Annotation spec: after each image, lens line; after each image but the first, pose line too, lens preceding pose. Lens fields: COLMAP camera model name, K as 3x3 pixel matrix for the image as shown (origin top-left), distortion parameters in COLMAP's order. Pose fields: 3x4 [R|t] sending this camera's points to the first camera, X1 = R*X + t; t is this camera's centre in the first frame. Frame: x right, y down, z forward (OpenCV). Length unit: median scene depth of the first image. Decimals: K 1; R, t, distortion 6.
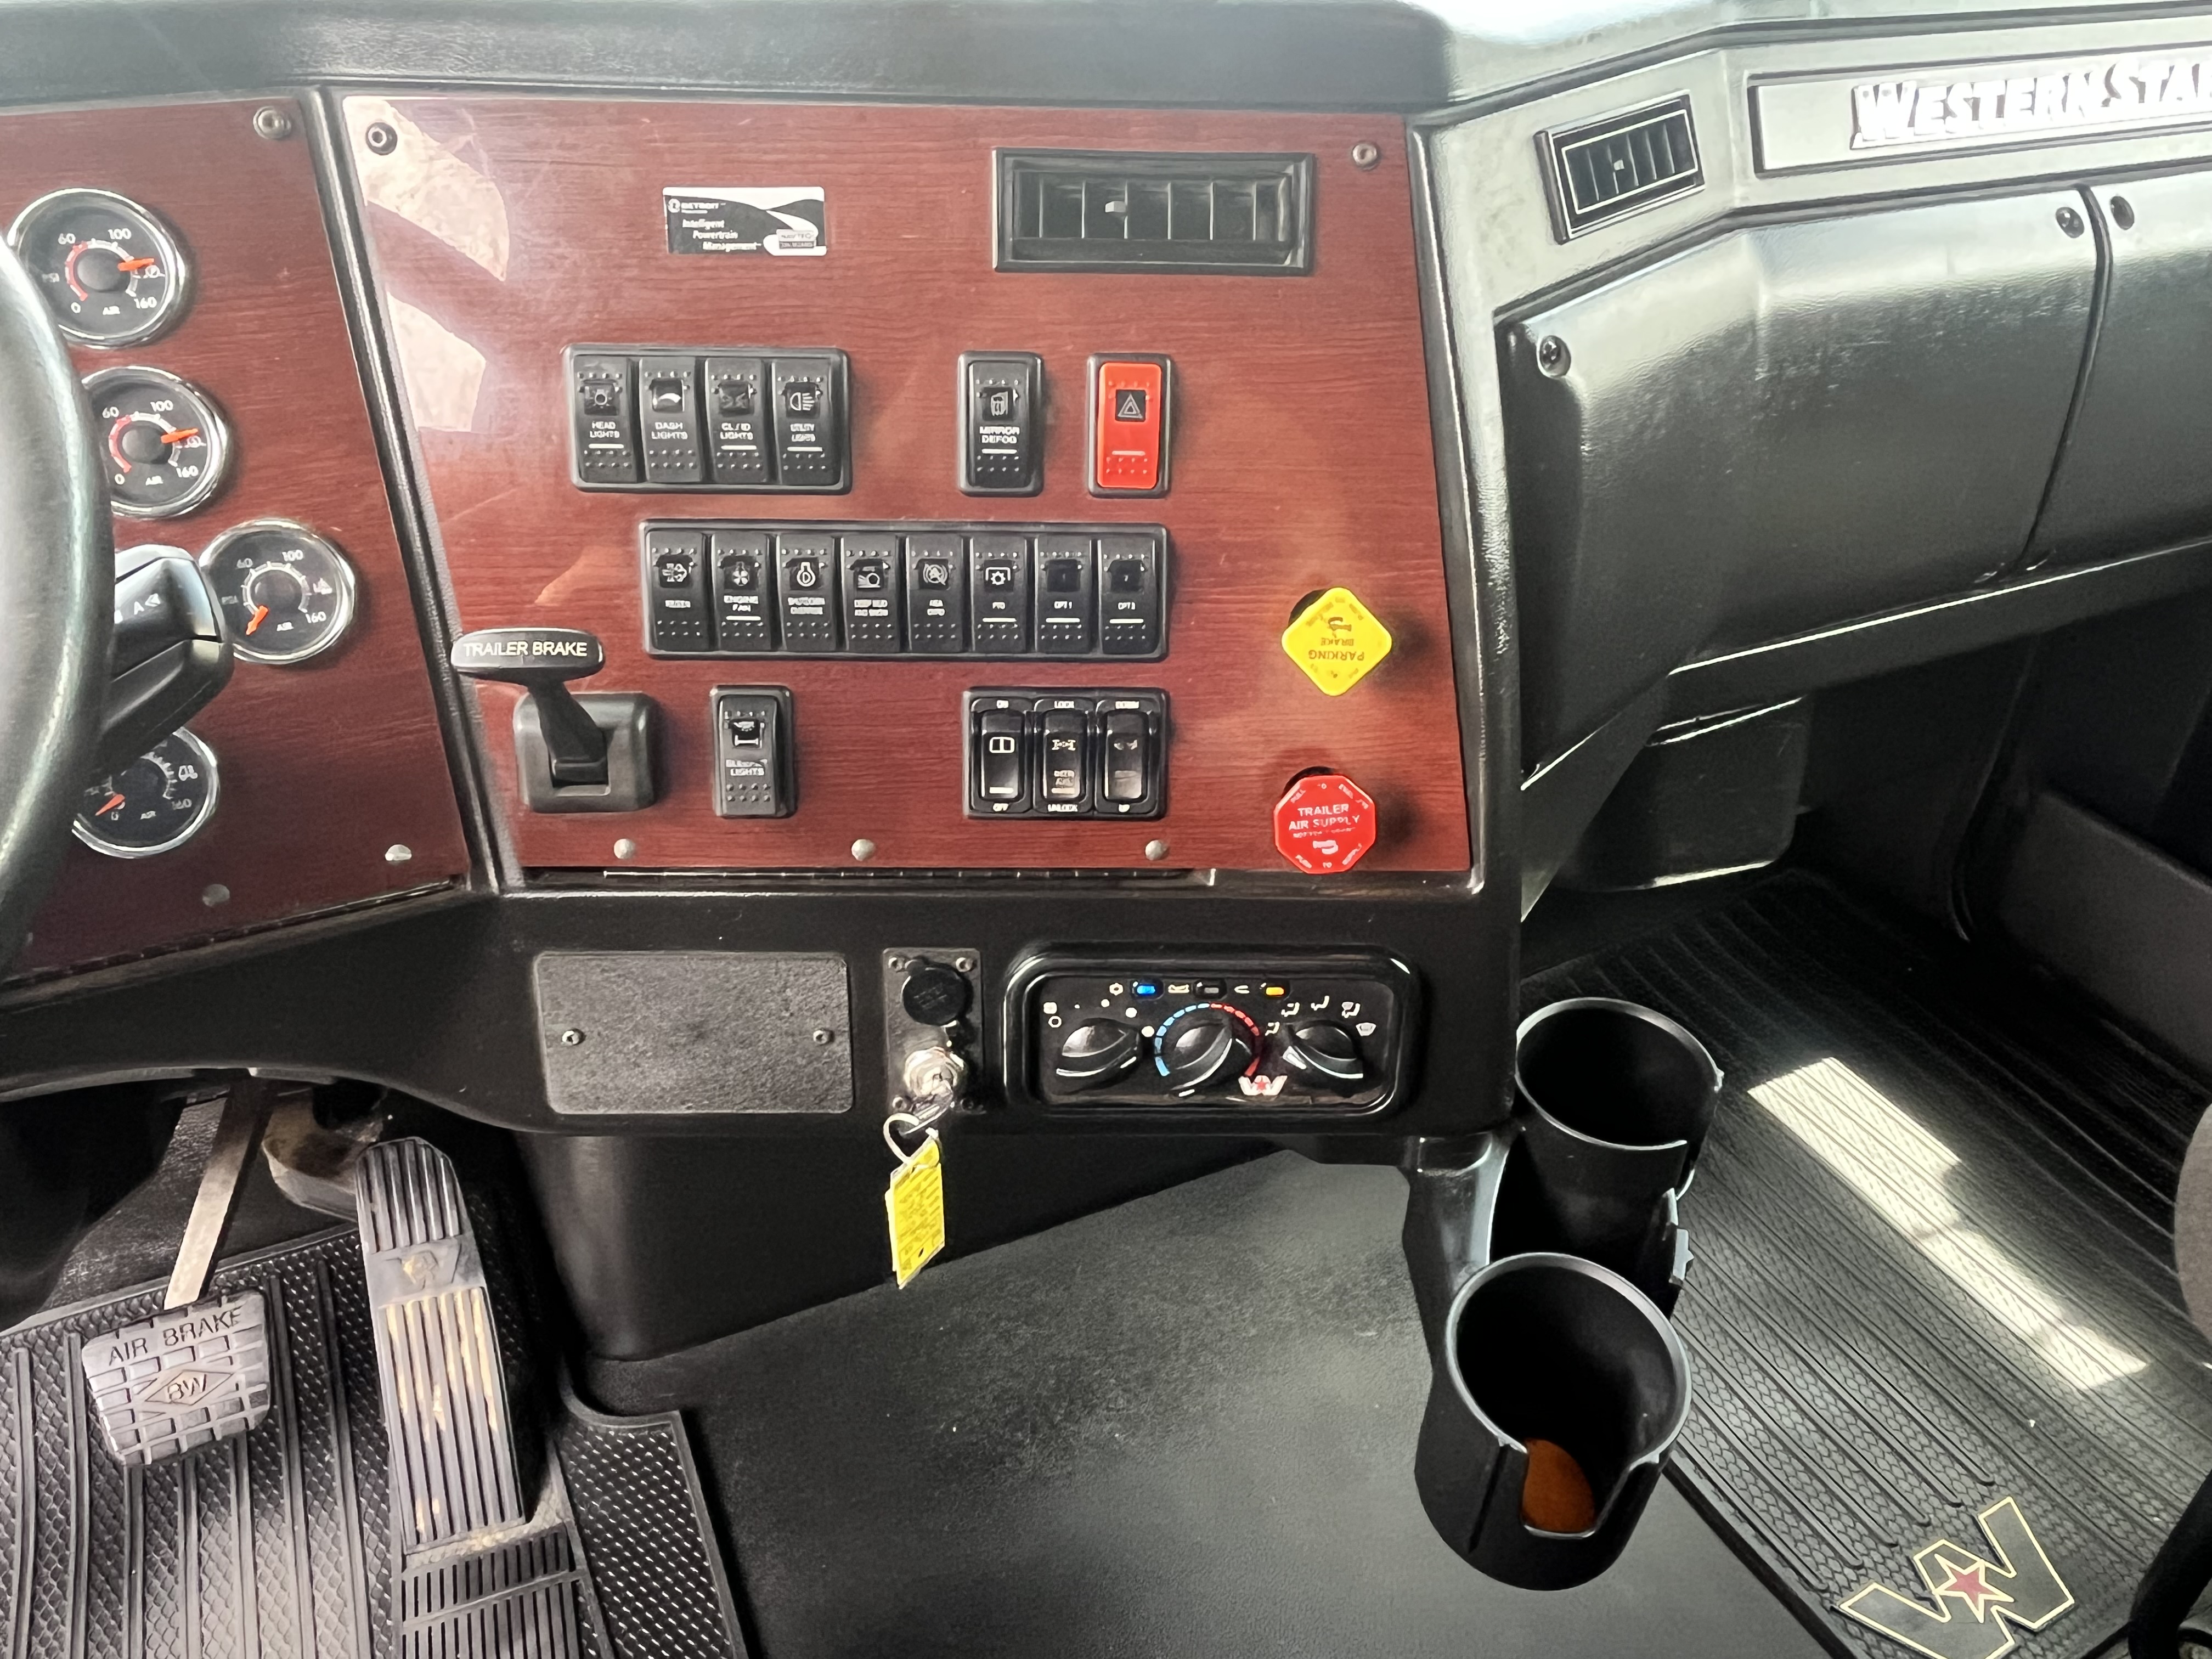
lens RADIAL K [[1614.9, 0, 1106.0], [0, 1614.9, 829.5], [0, 0, 1]] dist [0.000782, 0.000727]
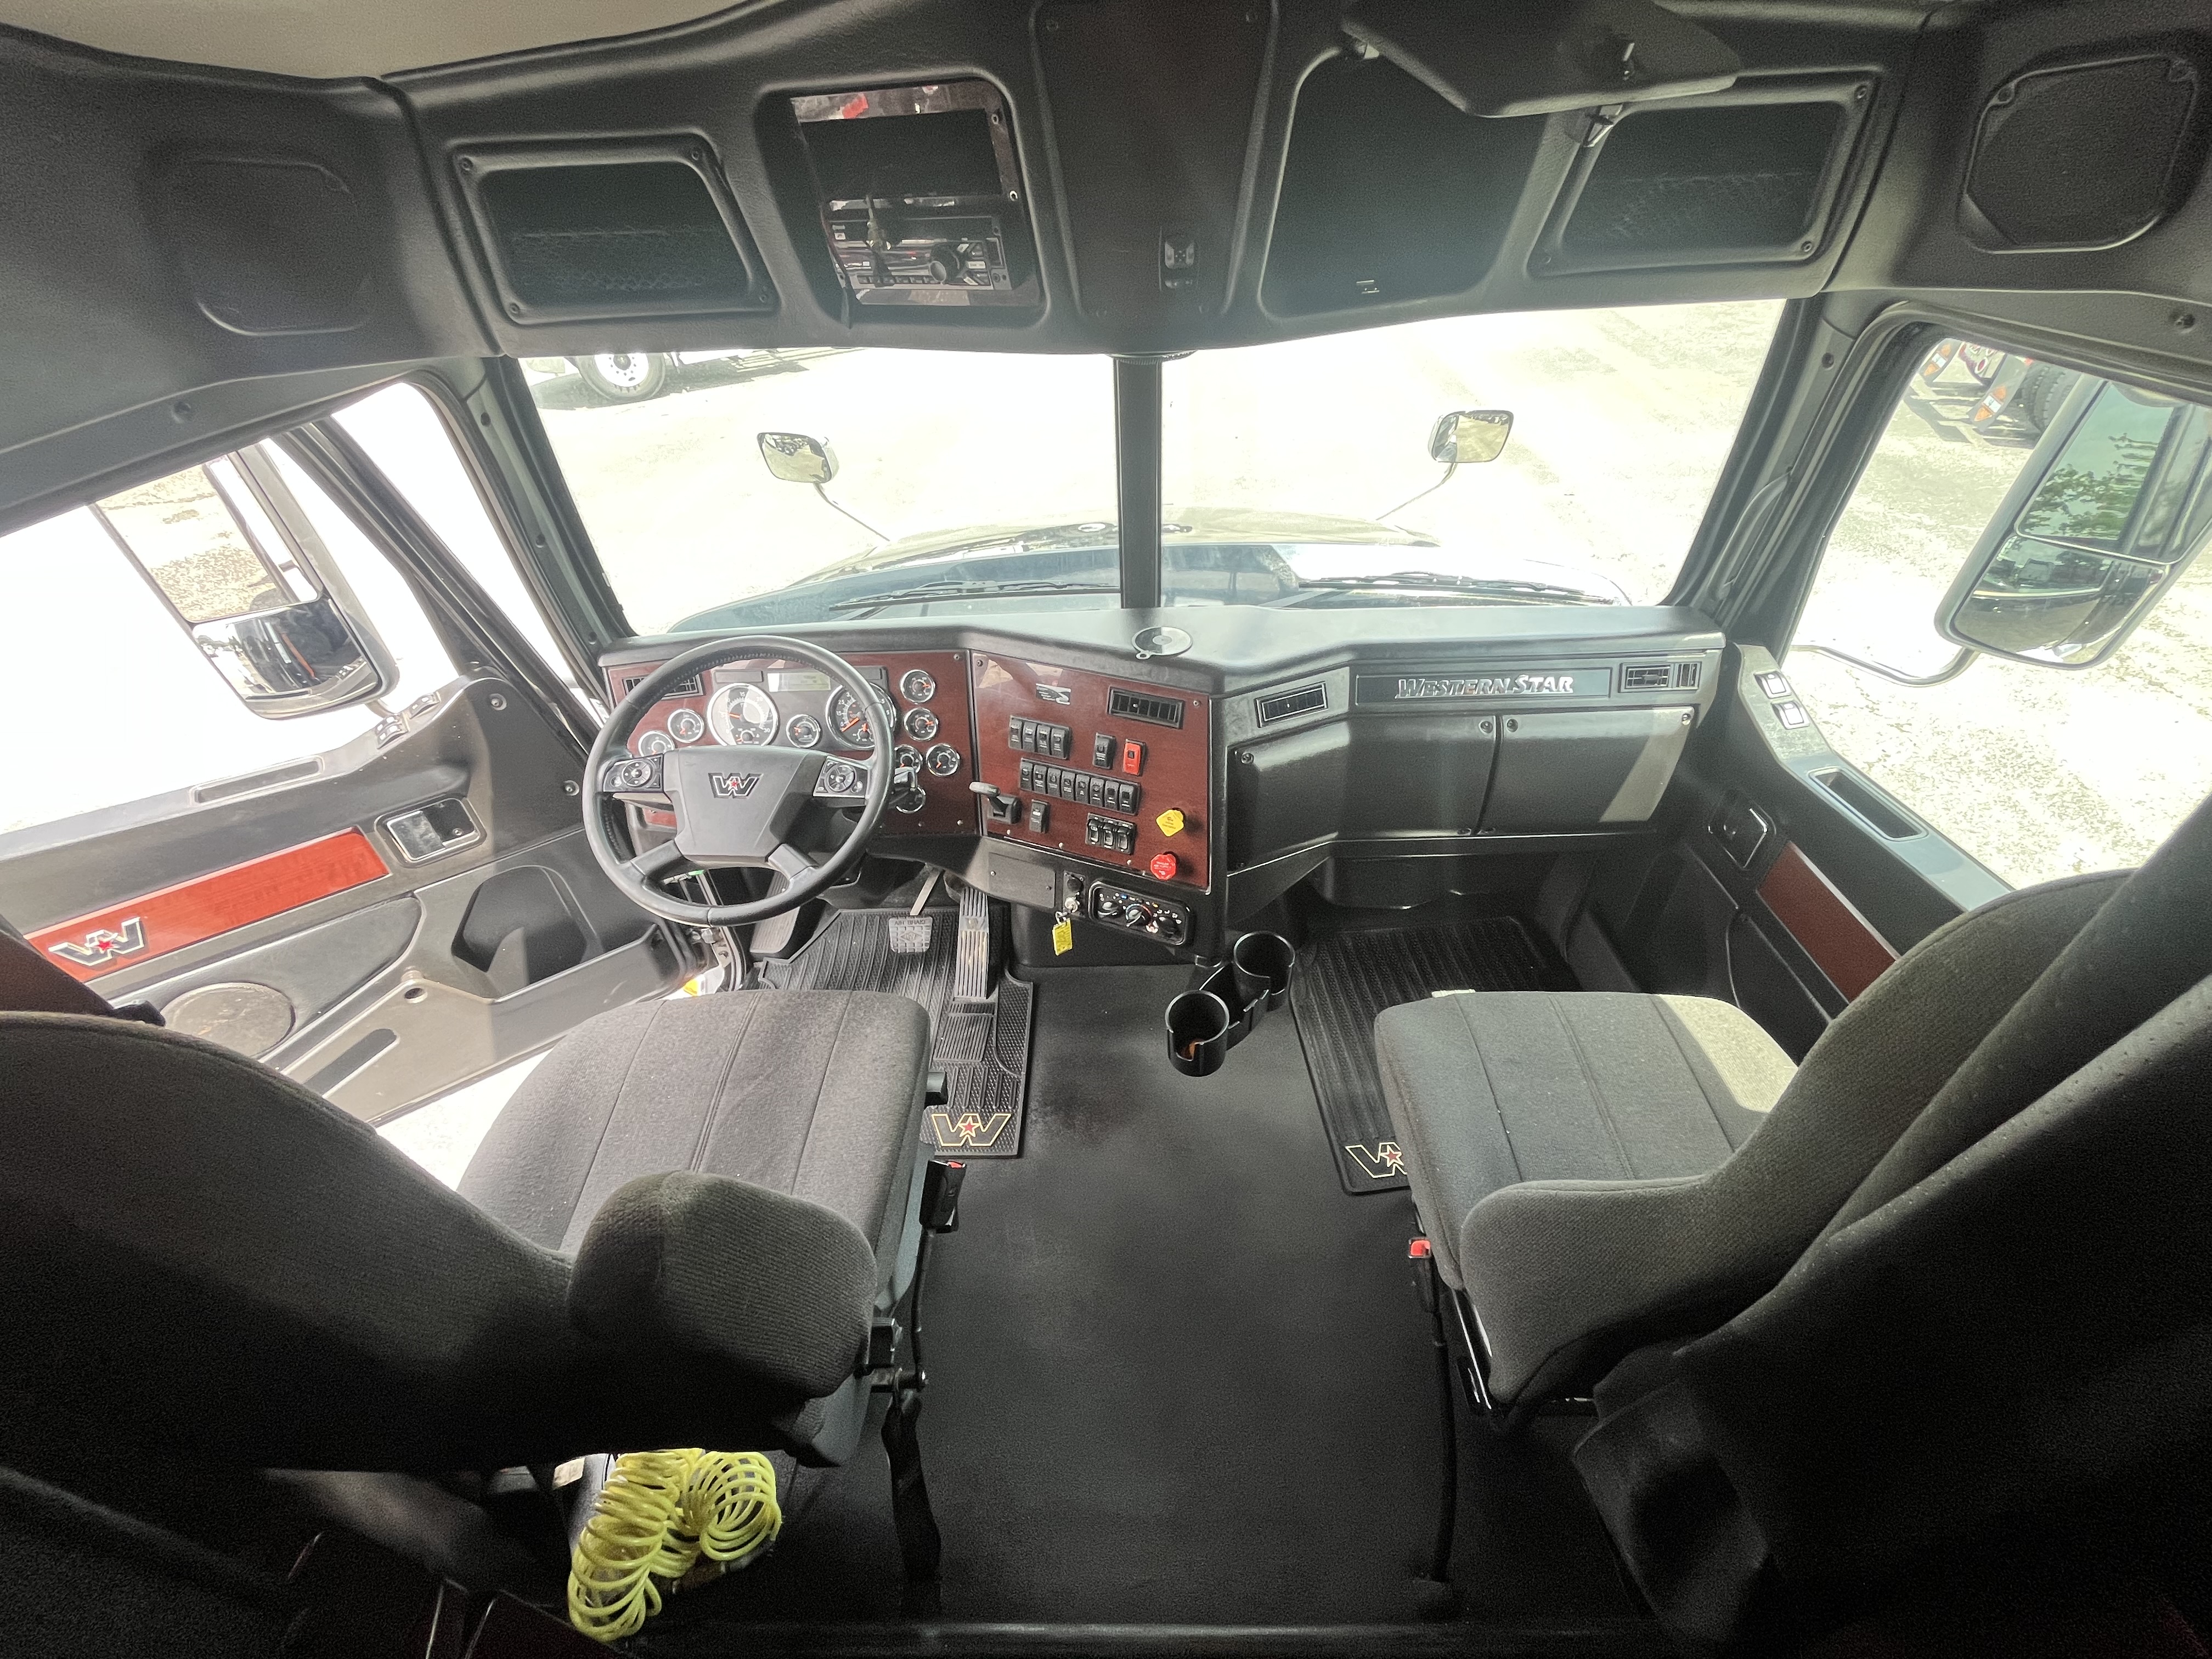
lens RADIAL K [[891.0, 0, 1154.3], [0, 891.0, 841.5], [0, 0, 1]] dist [-0.000061, -0.000003]
pose [[0.917368, 0.221754, -0.330546, 0.761553], [-0.191195, 0.973852, 0.122705, -0.302611], [0.349114, -0.049367, 0.935779, -0.947819]]
